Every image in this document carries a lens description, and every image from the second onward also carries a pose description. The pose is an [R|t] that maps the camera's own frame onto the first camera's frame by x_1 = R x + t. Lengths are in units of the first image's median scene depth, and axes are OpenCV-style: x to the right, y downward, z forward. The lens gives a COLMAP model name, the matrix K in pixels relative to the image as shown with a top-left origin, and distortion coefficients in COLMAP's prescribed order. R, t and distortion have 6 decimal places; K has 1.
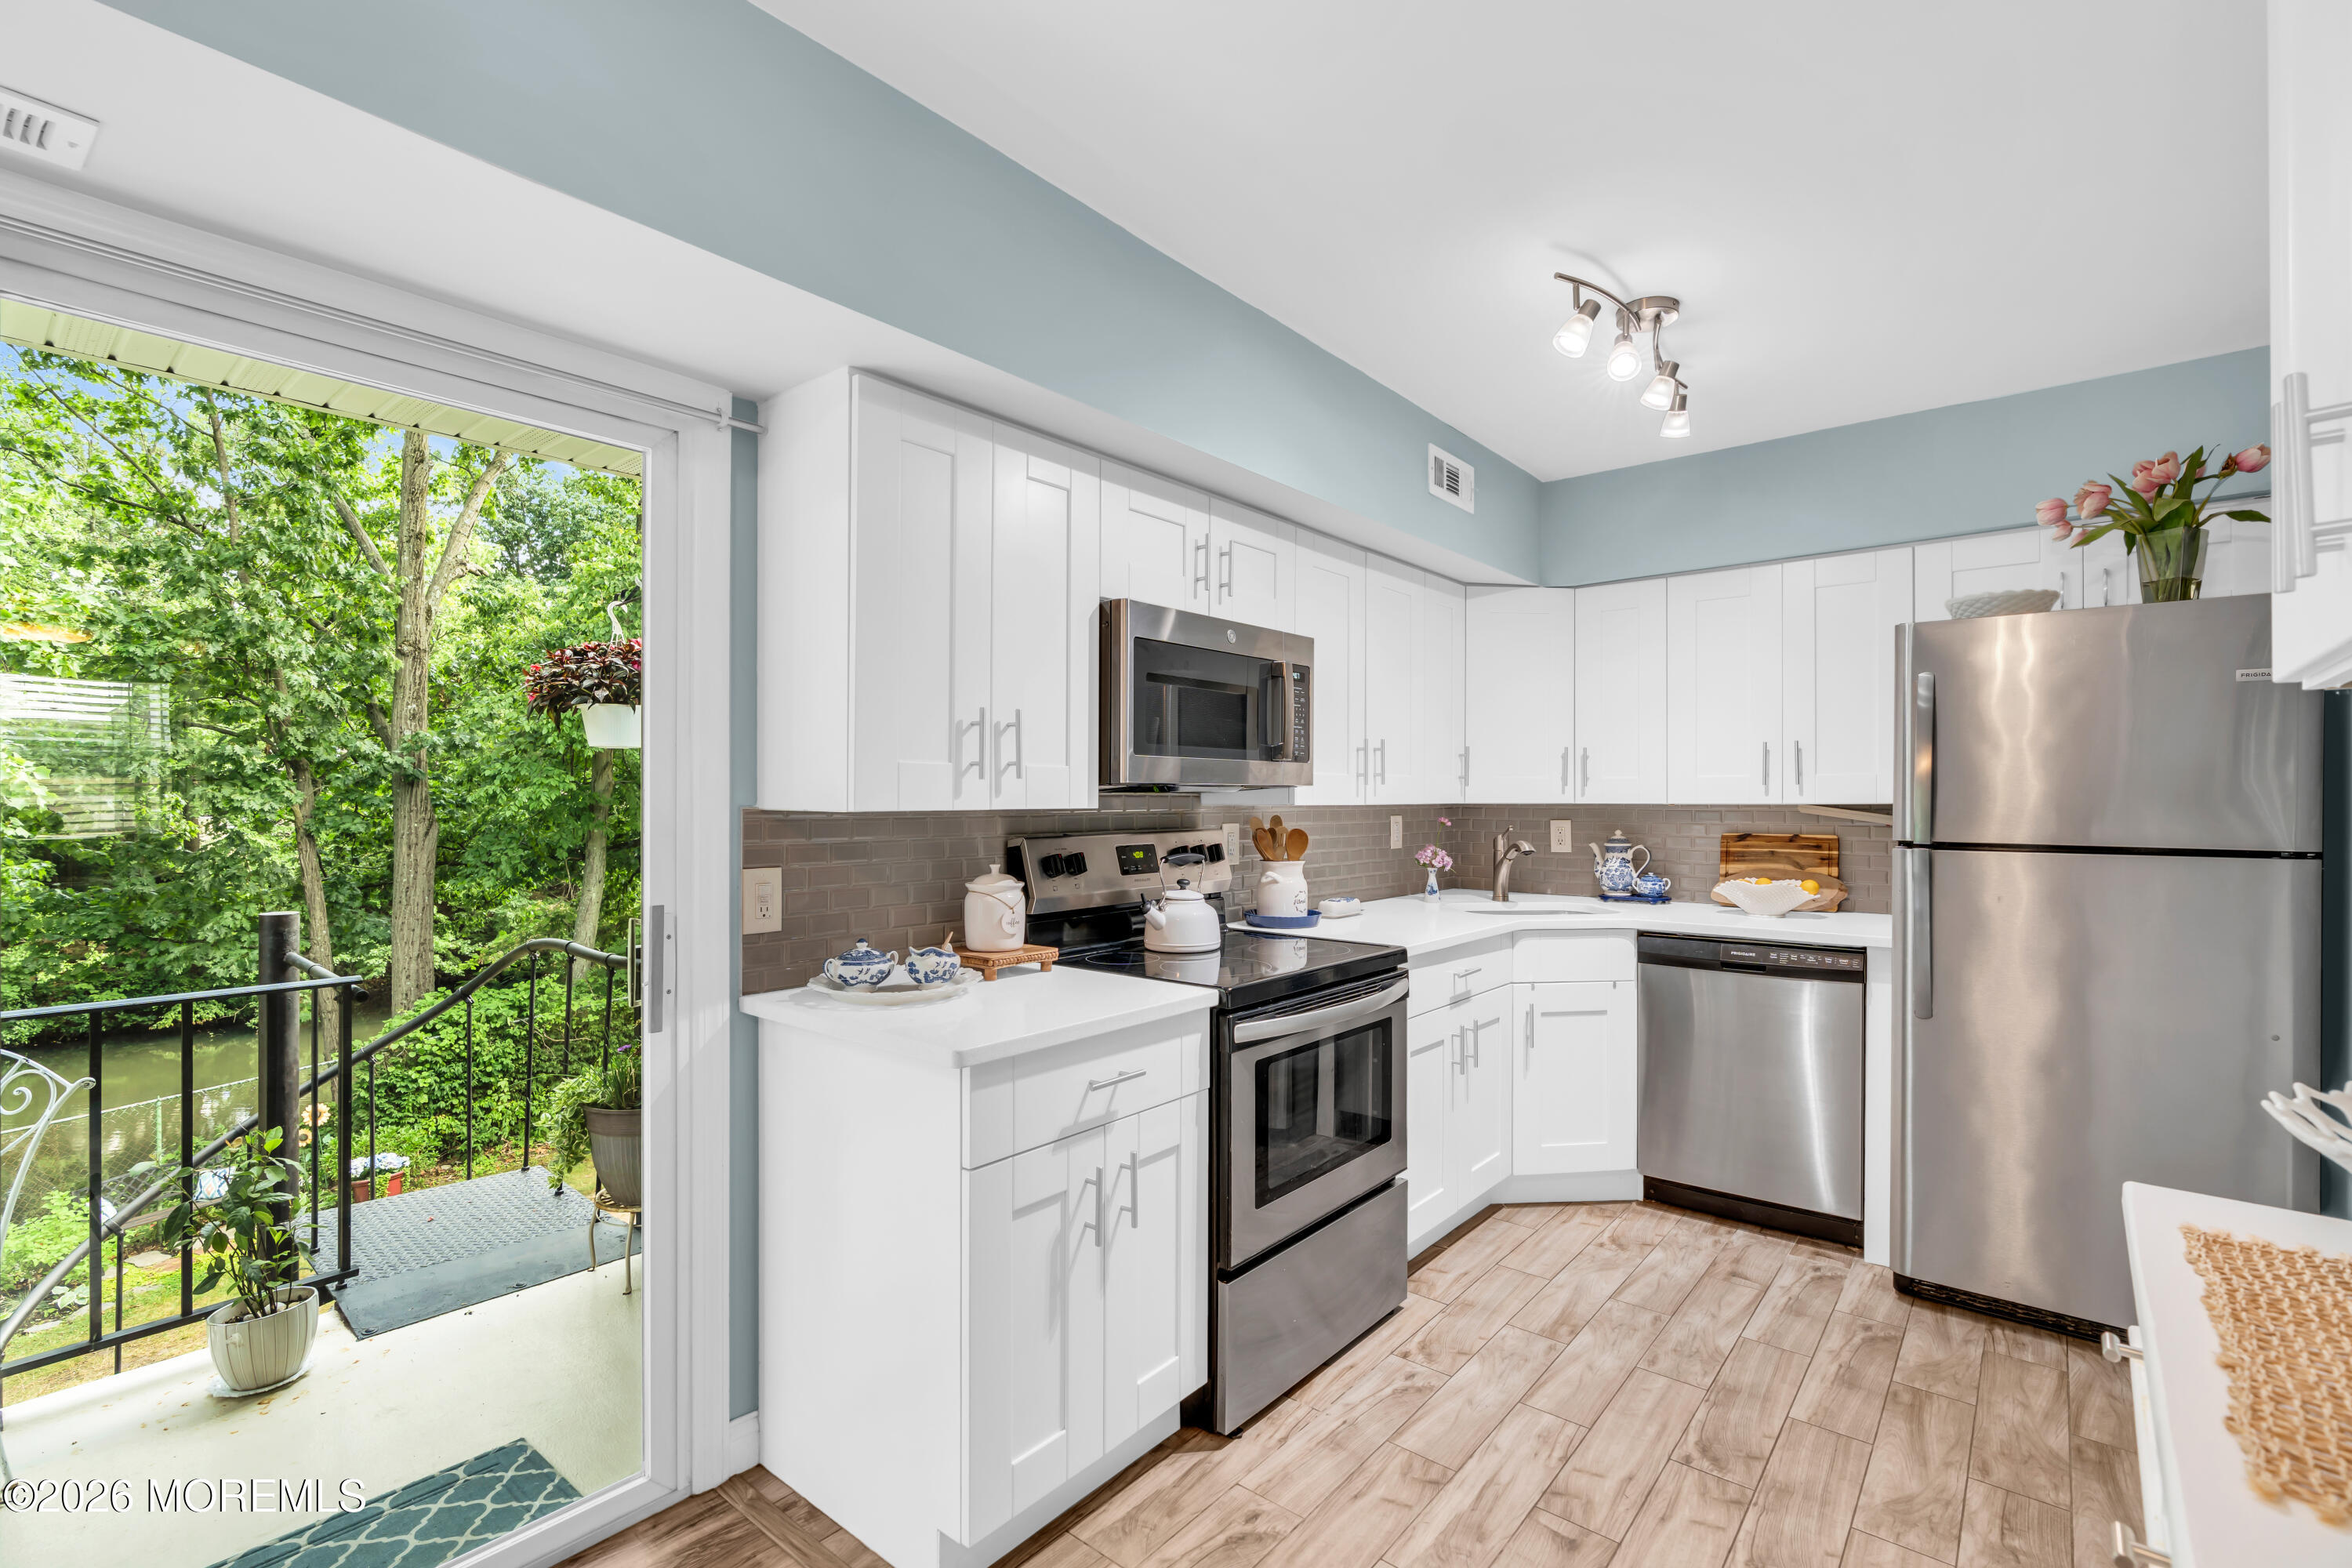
lens RADIAL K [[1061.2, 0, 1171.9], [0, 1061.2, 781.9], [0, 0, 1]] dist [-0.011990, 0.000423]
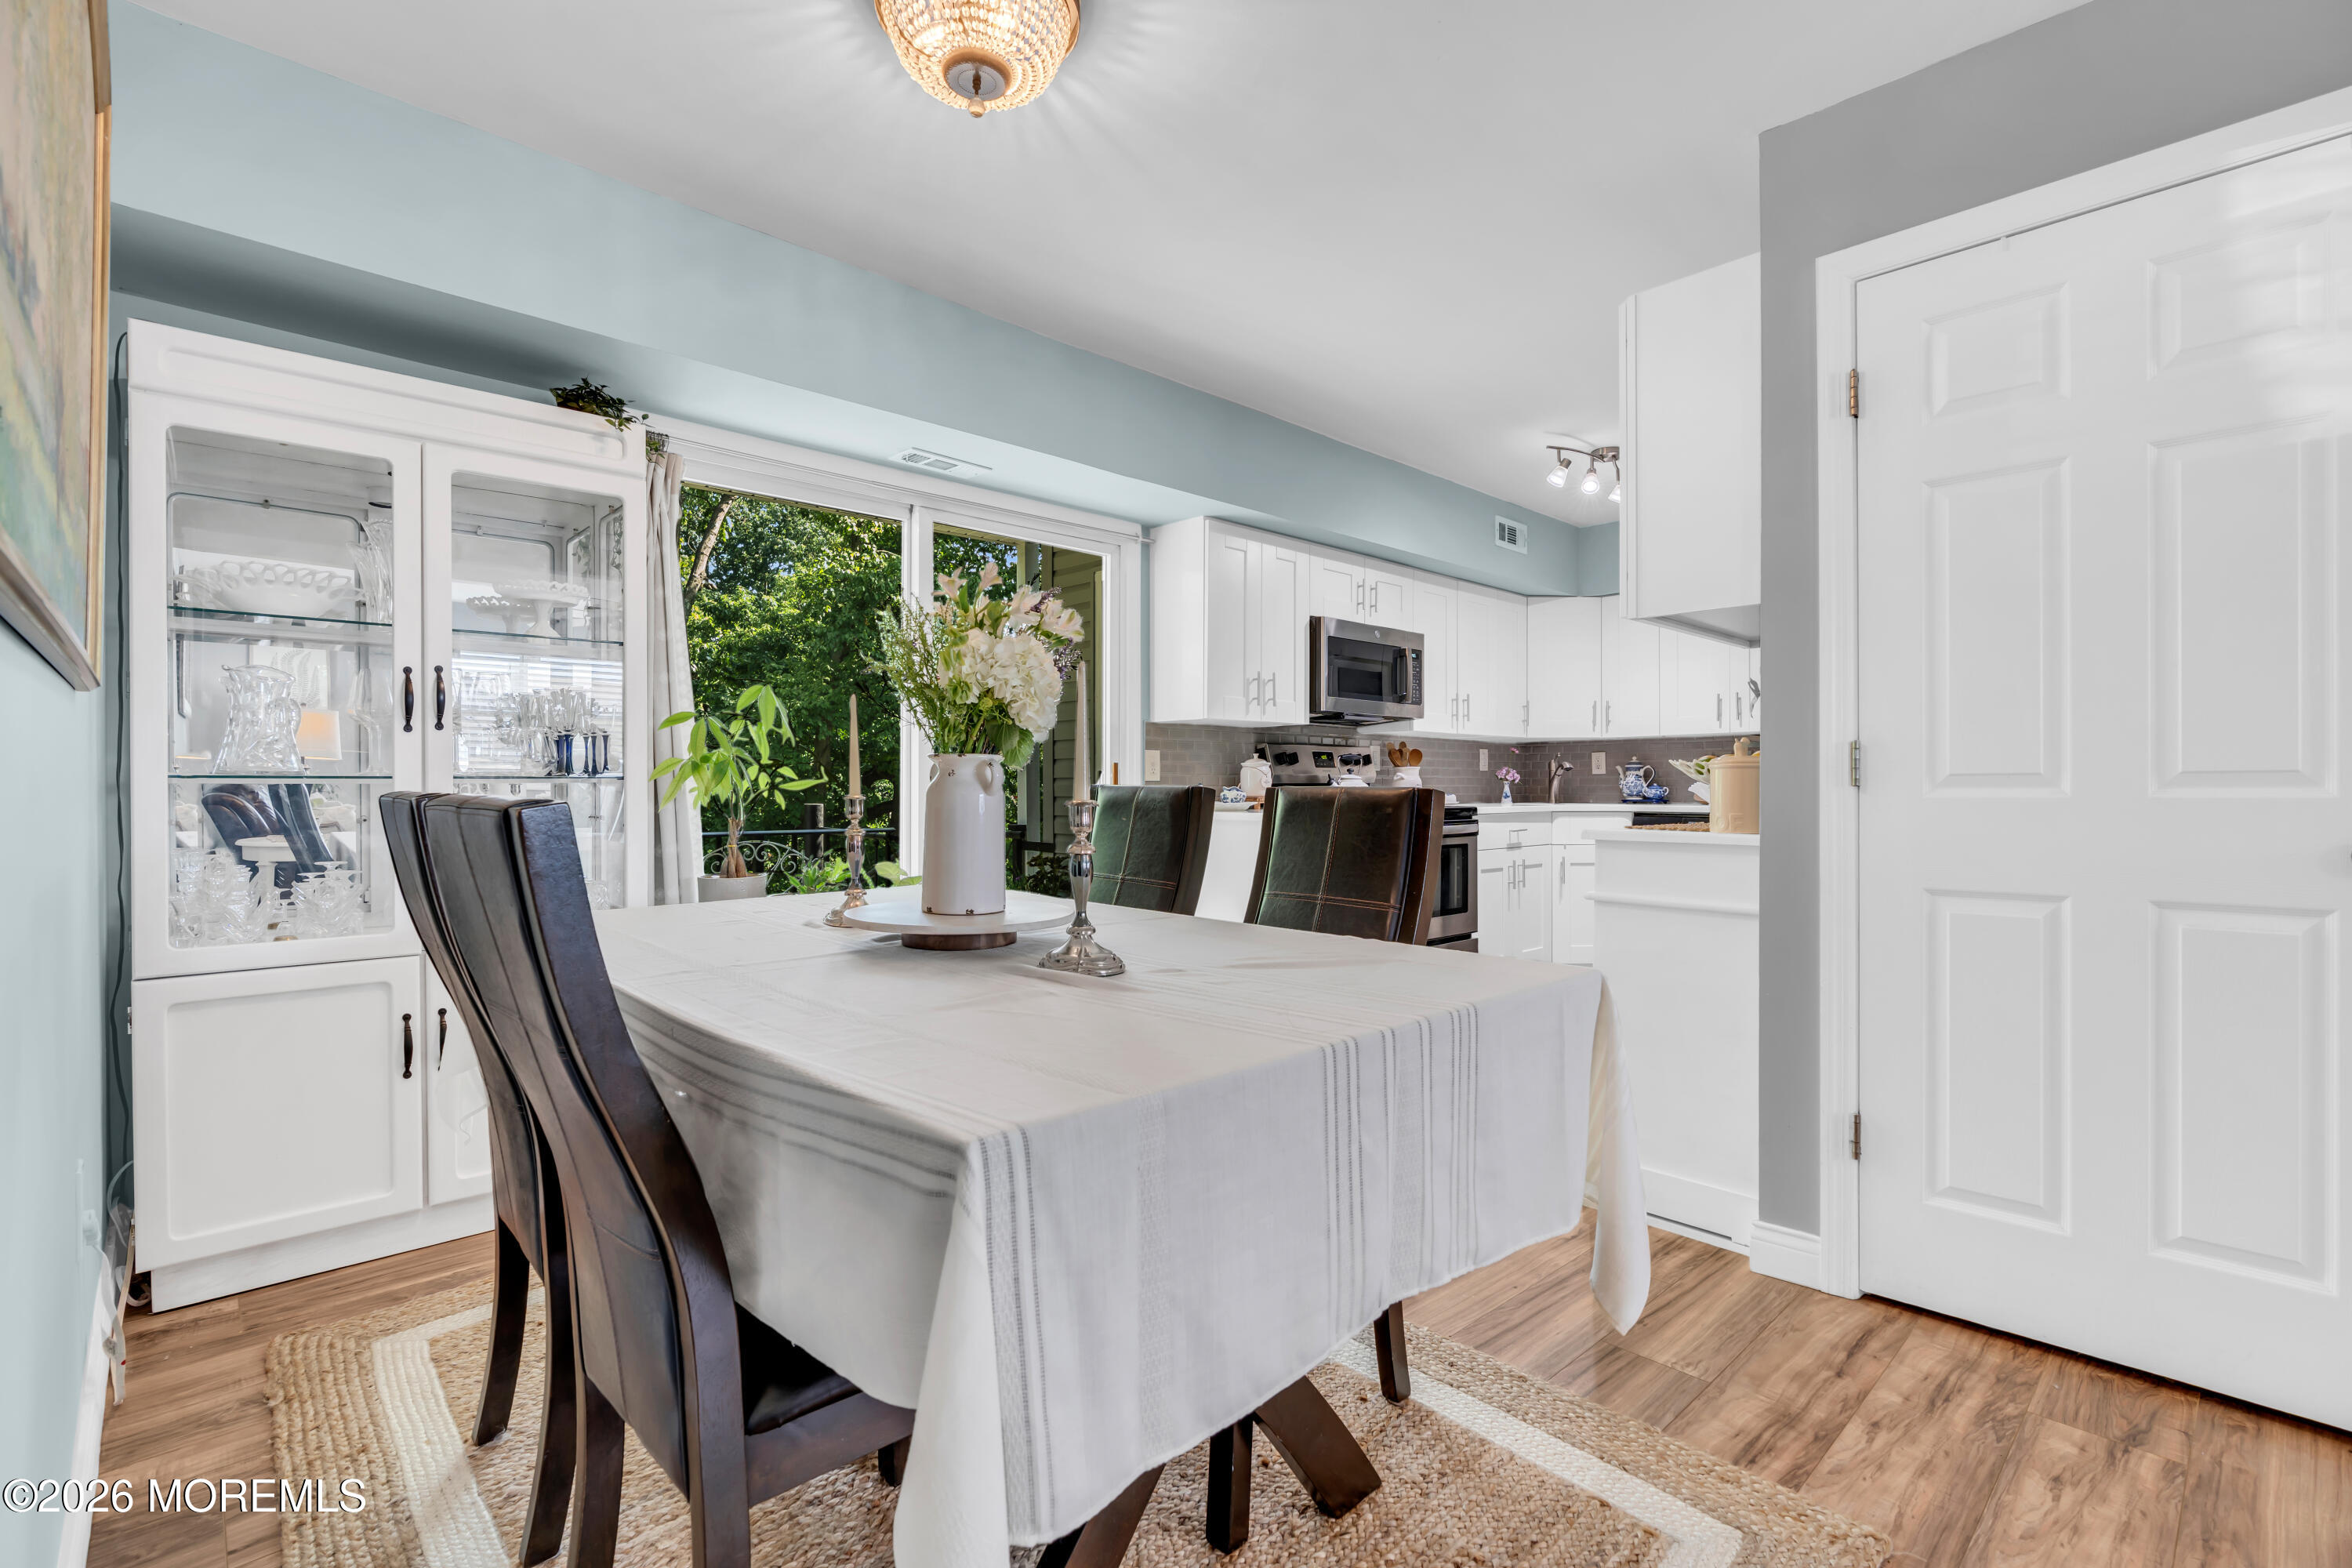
lens RADIAL K [[1061.2, 0, 1171.9], [0, 1061.2, 781.9], [0, 0, 1]] dist [-0.011990, 0.000423]
pose [[0.993015, -0.003077, -0.117949, -0.071031], [0.003862, 0.999972, 0.006428, 0.092016], [0.117926, -0.006839, 0.992999, -0.758032]]
